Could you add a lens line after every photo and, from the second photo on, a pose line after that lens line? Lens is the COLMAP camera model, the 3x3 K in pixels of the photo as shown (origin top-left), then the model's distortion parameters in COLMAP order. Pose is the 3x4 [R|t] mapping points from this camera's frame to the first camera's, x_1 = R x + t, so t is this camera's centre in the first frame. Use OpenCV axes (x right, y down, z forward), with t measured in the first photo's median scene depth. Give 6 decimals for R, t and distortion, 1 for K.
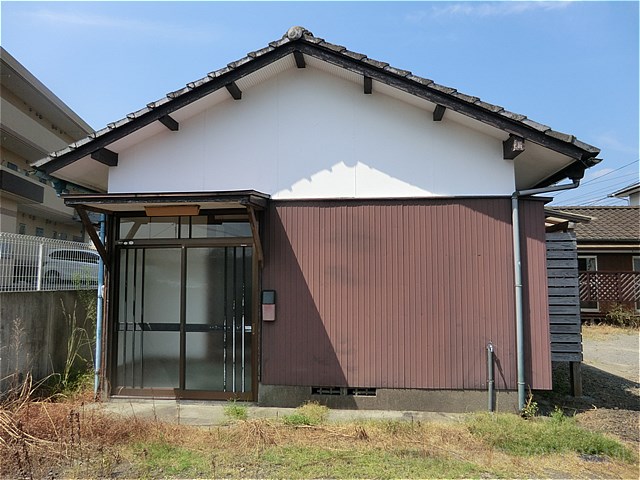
lens RADIAL K [[465.8, 0, 320.0], [0, 465.8, 240.0], [0, 0, 1]] dist [-0.102565, 0.129572]
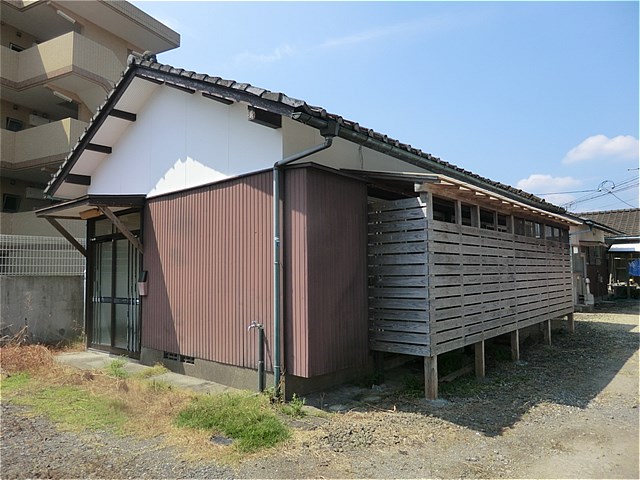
lens RADIAL K [[465.8, 0, 320.0], [0, 465.8, 240.0], [0, 0, 1]] dist [-0.102565, 0.129572]
pose [[0.821247, -0.053289, -0.568079, 1.004005], [0.061106, 0.998117, -0.005291, 0.061550], [0.567292, -0.030367, 0.822957, 0.263824]]
